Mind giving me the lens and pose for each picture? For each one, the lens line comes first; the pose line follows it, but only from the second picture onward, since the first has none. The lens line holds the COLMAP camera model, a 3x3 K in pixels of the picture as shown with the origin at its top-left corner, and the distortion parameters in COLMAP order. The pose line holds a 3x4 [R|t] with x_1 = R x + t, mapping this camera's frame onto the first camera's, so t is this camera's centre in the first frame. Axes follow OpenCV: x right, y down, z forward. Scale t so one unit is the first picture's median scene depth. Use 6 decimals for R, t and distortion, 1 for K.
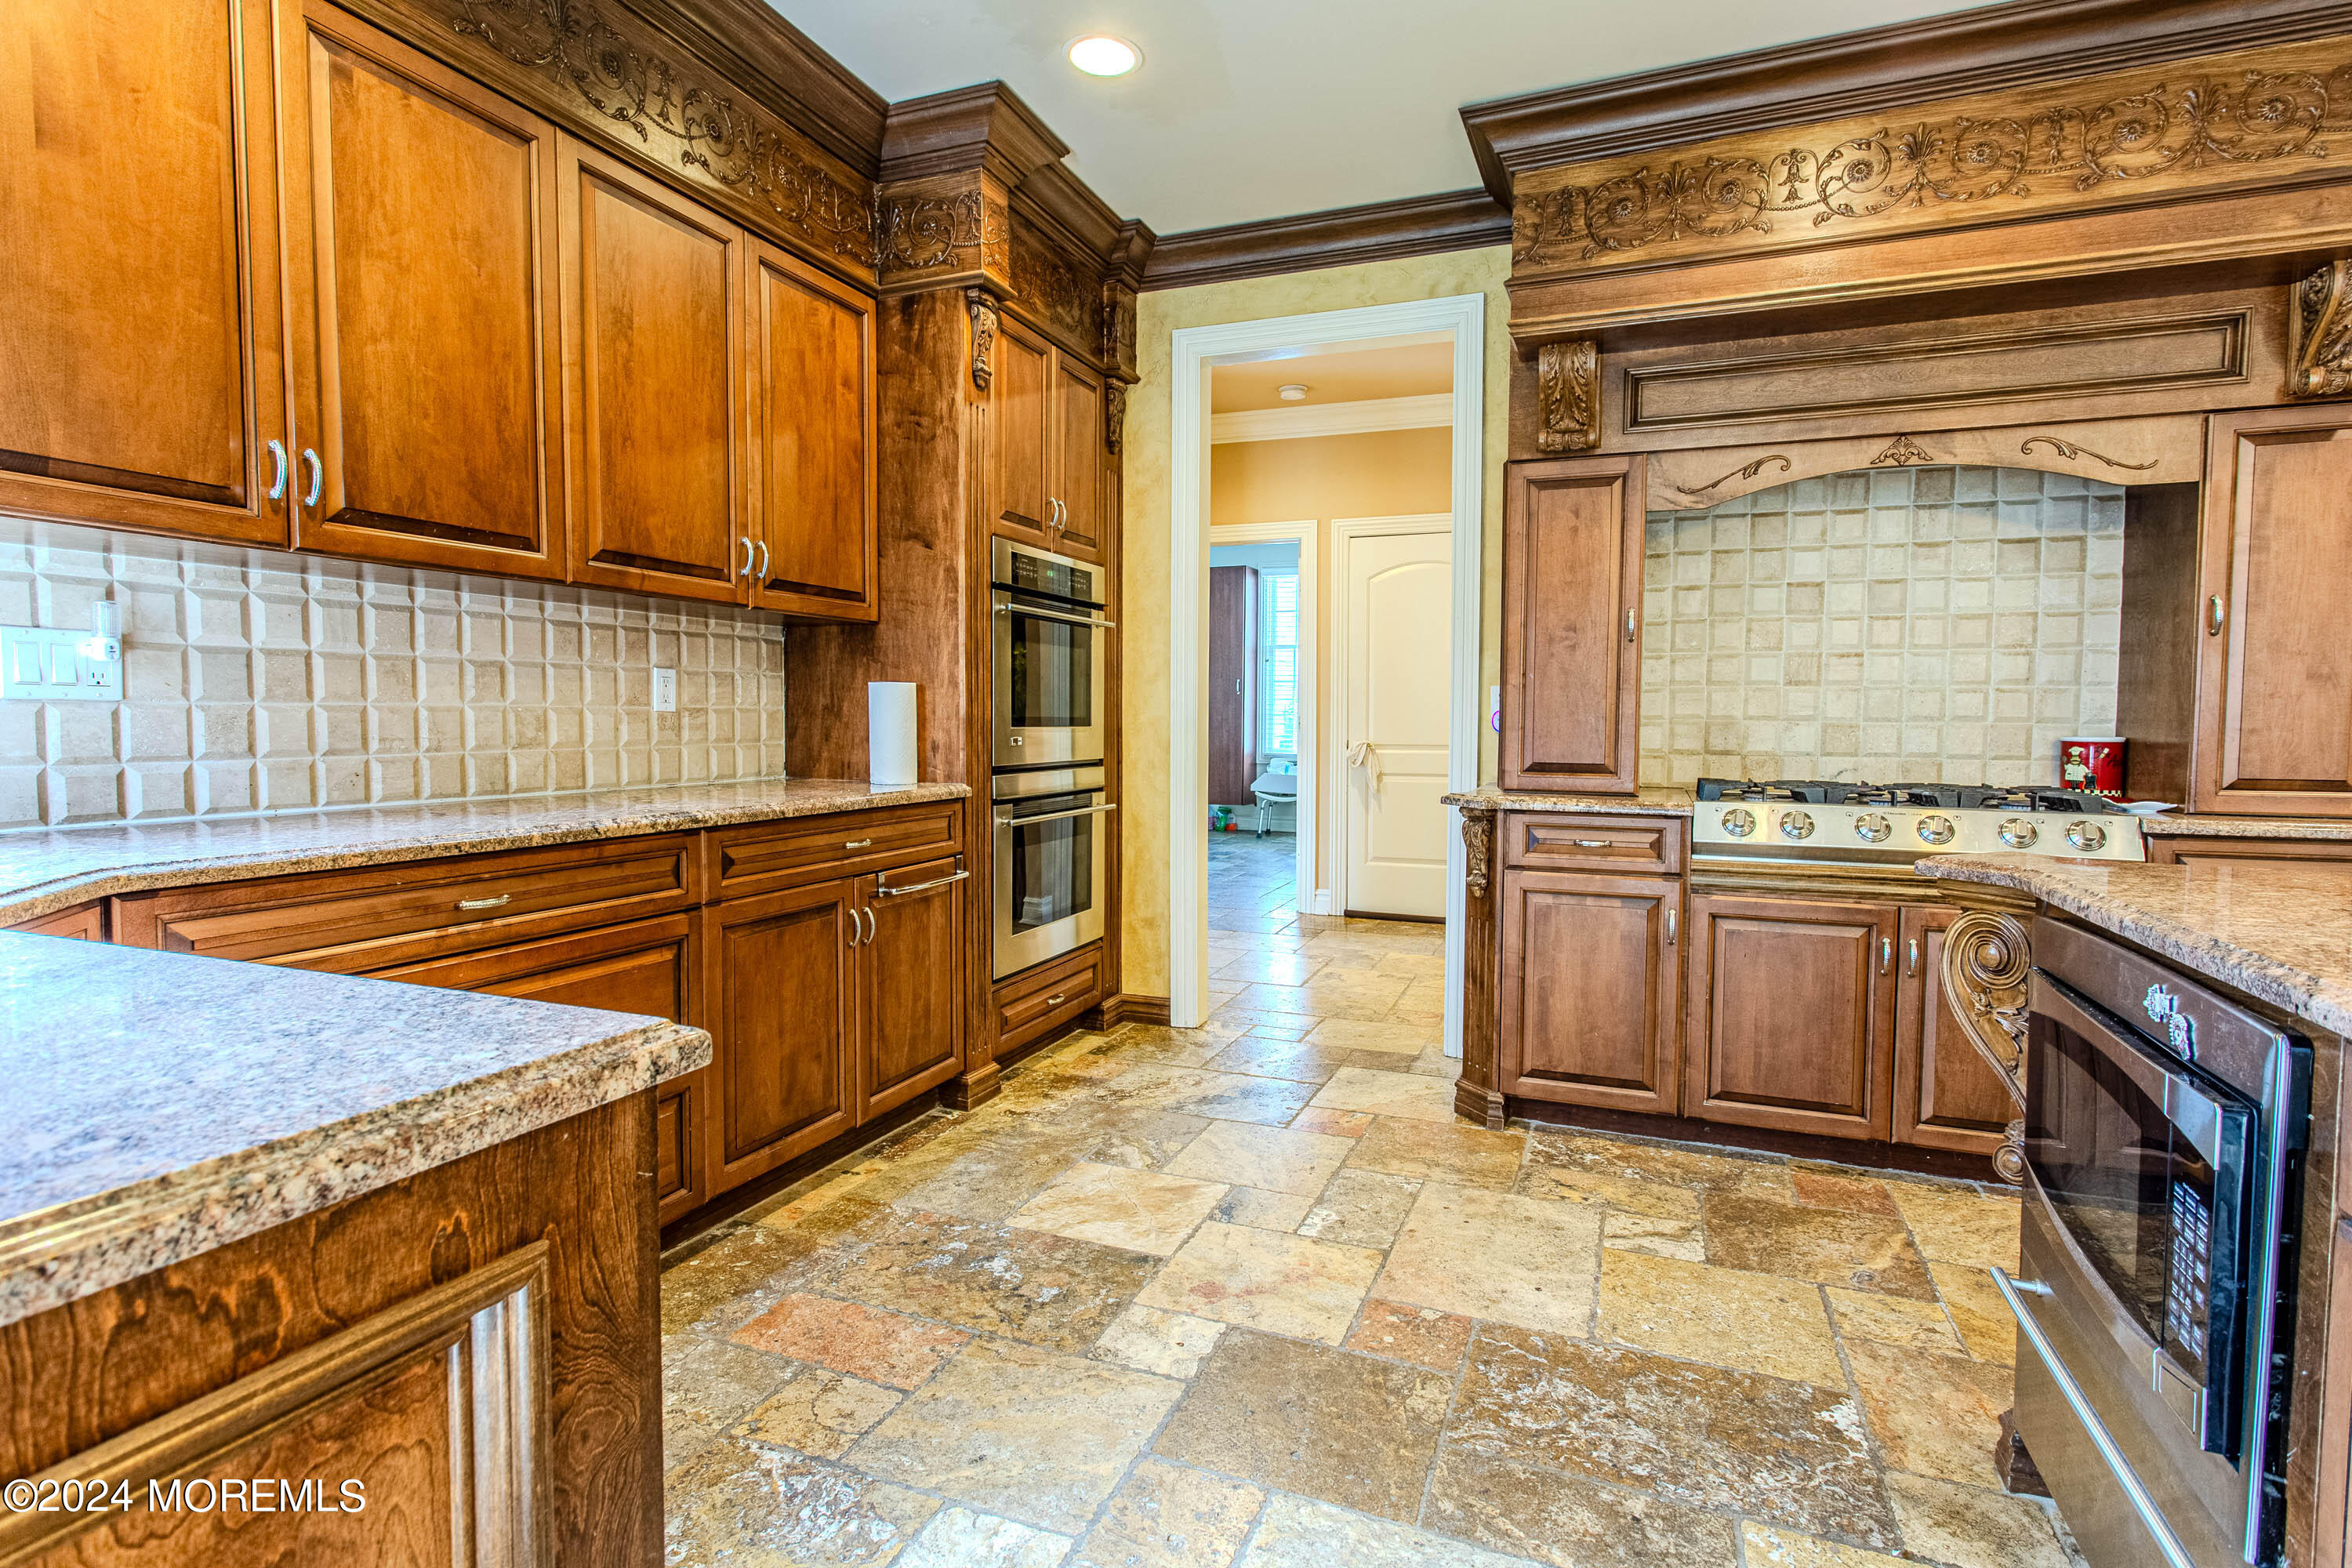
lens RADIAL K [[1145.1, 0, 1176.3], [0, 1145.1, 775.5], [0, 0, 1]] dist [0.000848, 0.000418]
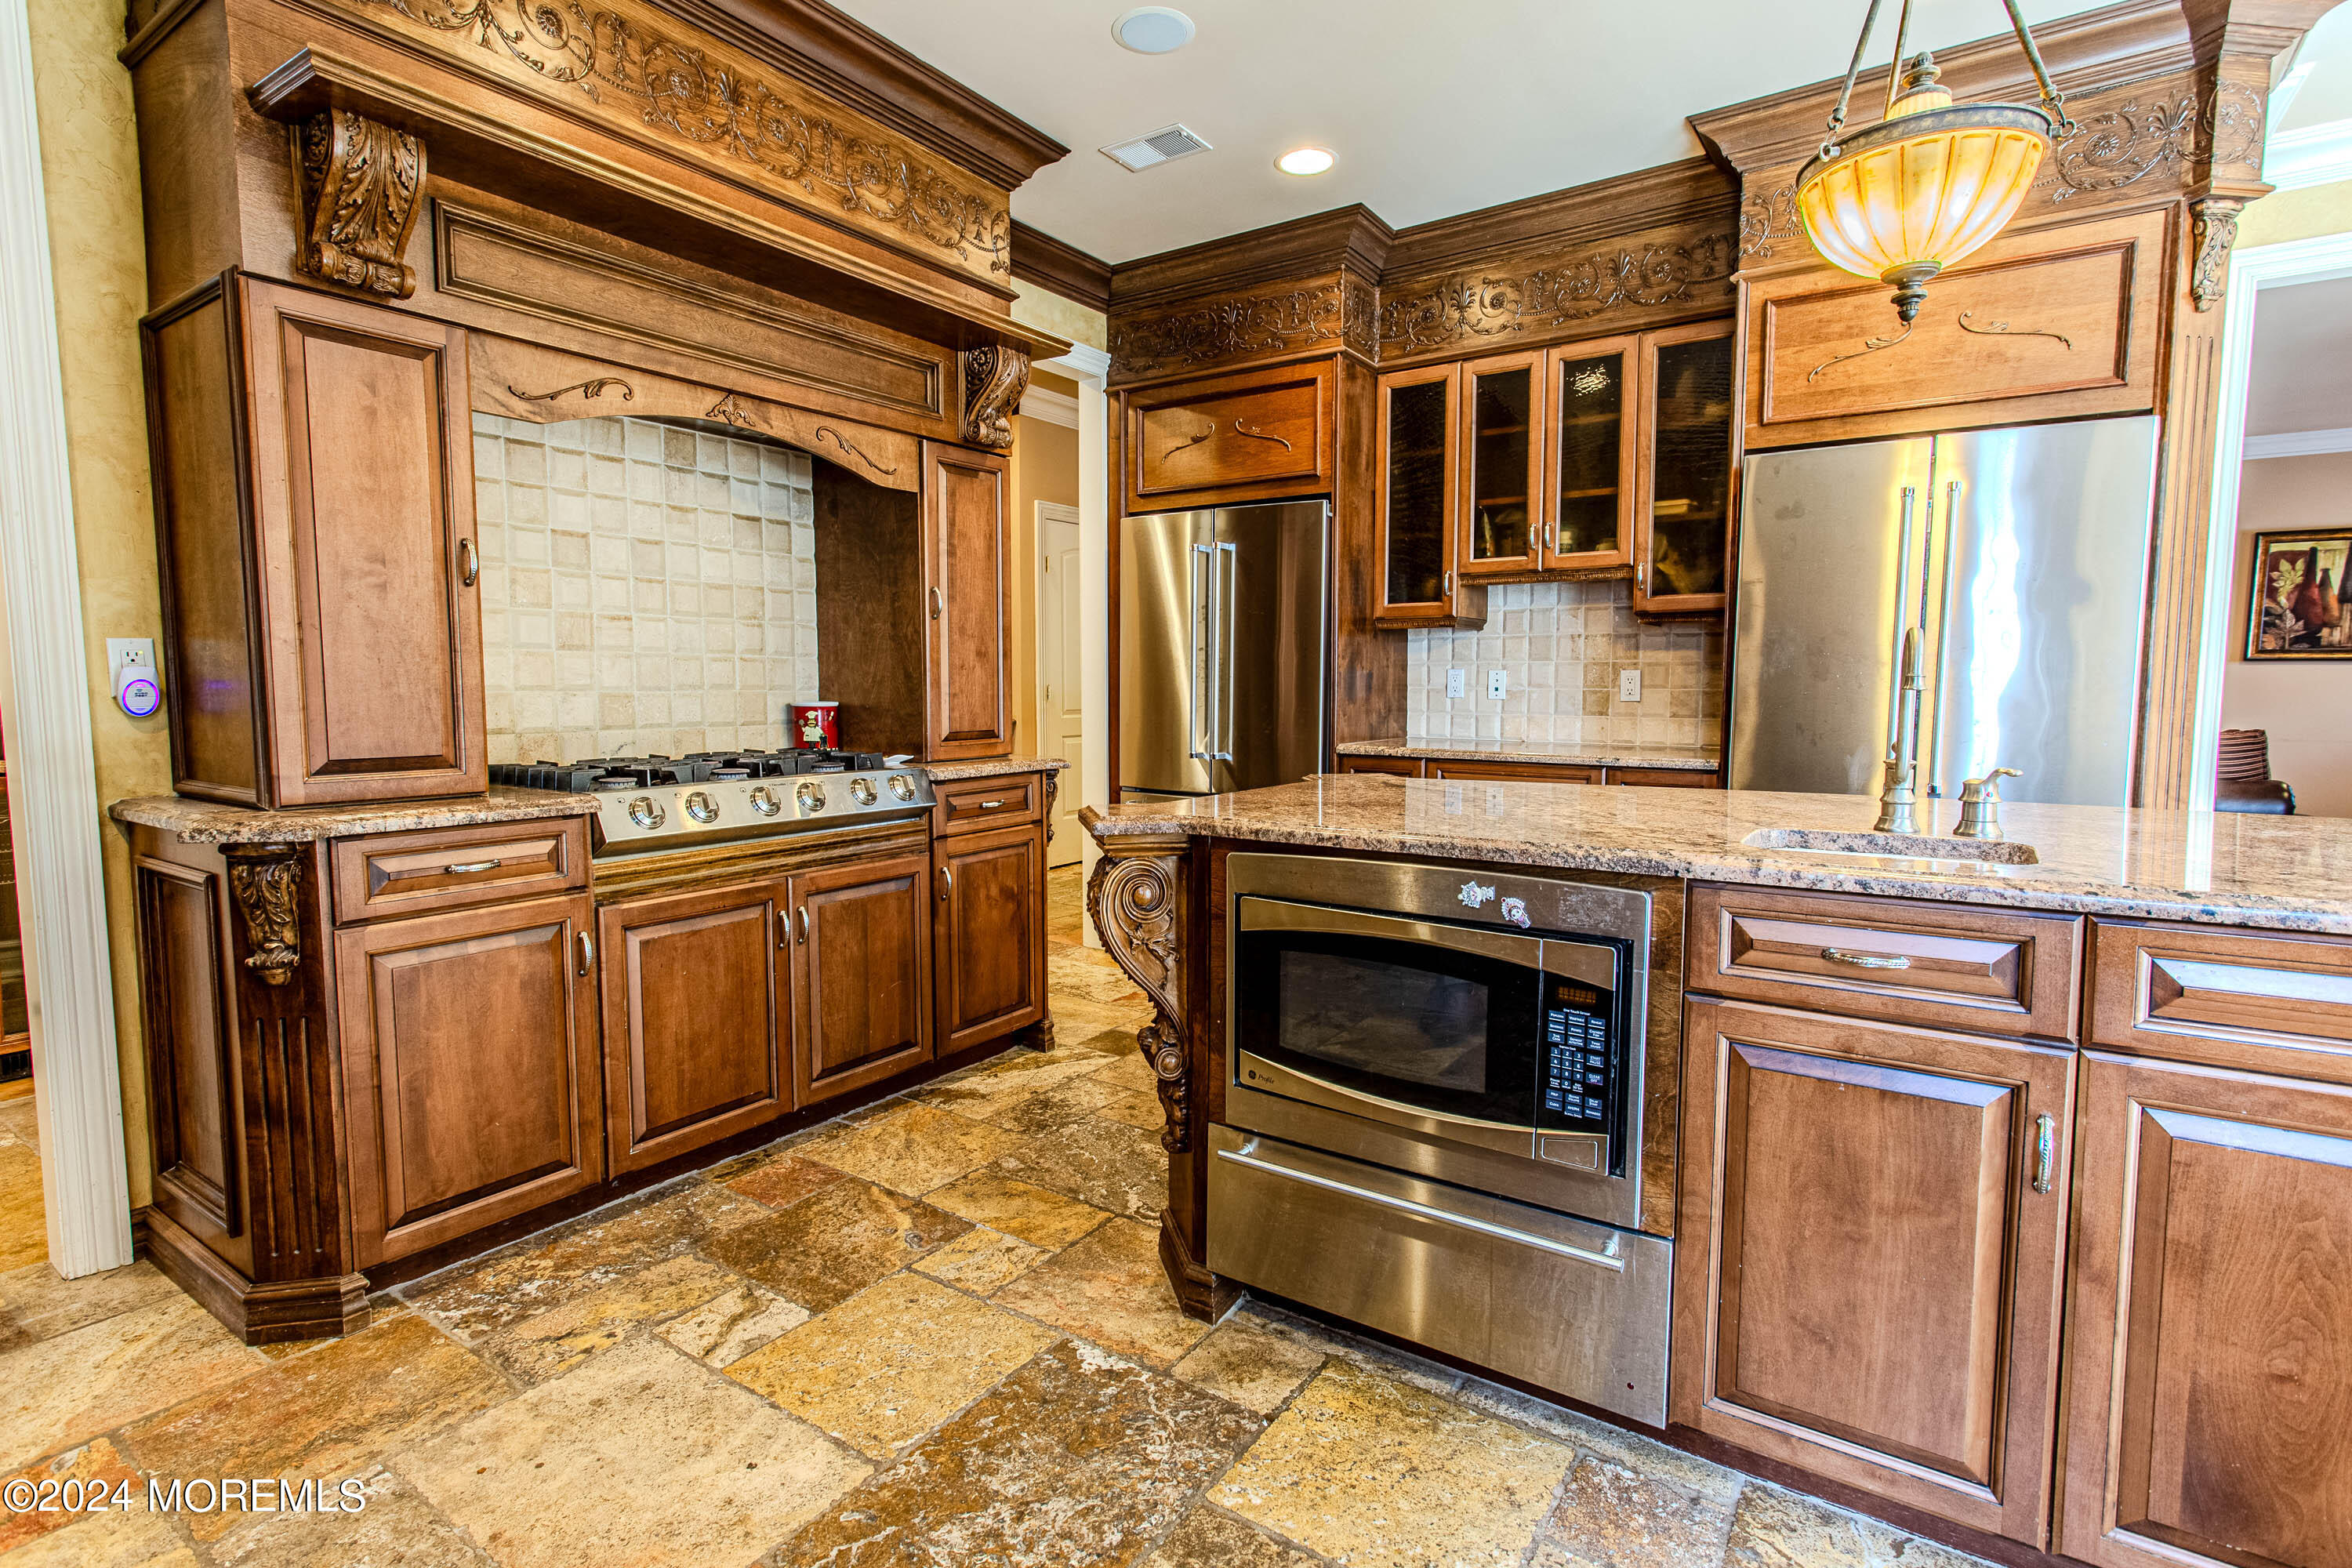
lens RADIAL K [[1131.0, 0, 1151.9], [0, 1131.0, 776.3], [0, 0, 1]] dist [0.002559, 0.000569]
pose [[0.225229, -0.086125, 0.970492, -0.226206], [0.052605, 0.995707, 0.076155, -0.028815], [-0.972885, 0.033900, 0.228792, 0.428799]]
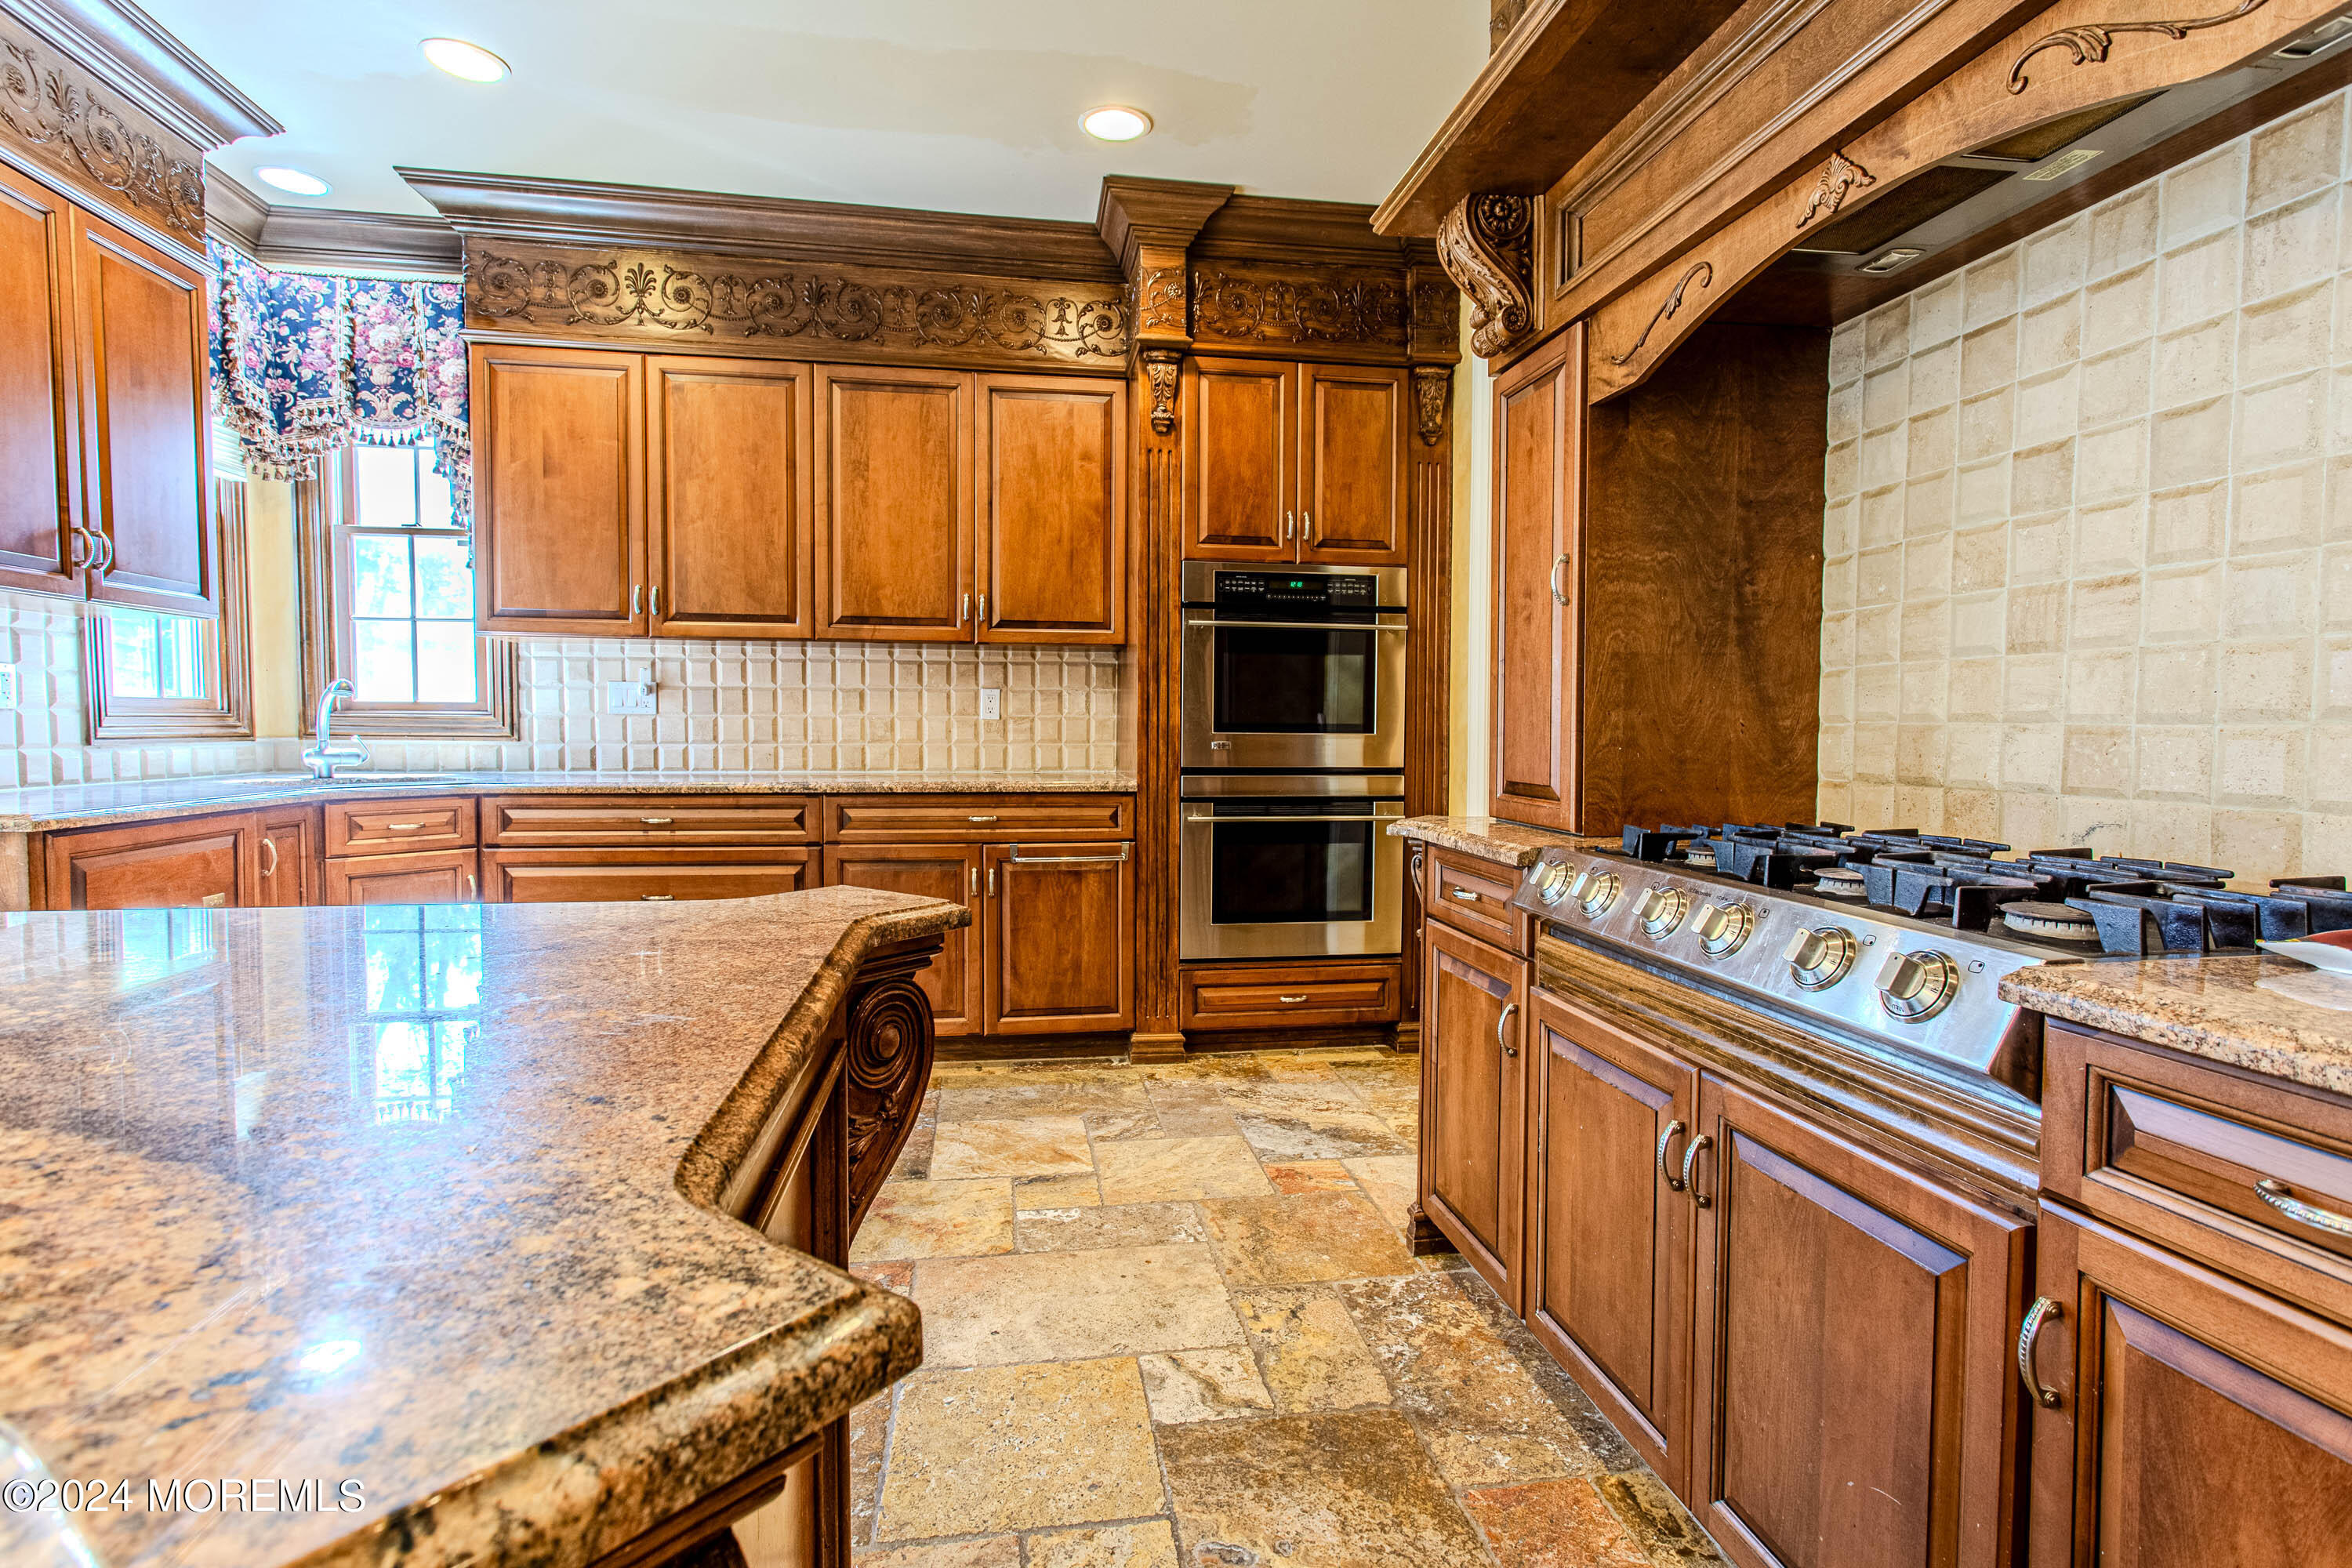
lens RADIAL K [[1115.6, 0, 1171.6], [0, 1115.6, 774.0], [0, 0, 1]] dist [0.005504, 0.001512]
pose [[0.526750, 0.034029, -0.849339, 0.867681], [-0.046129, 0.998870, 0.011411, -0.015065], [0.848767, 0.033169, 0.527725, 0.477513]]
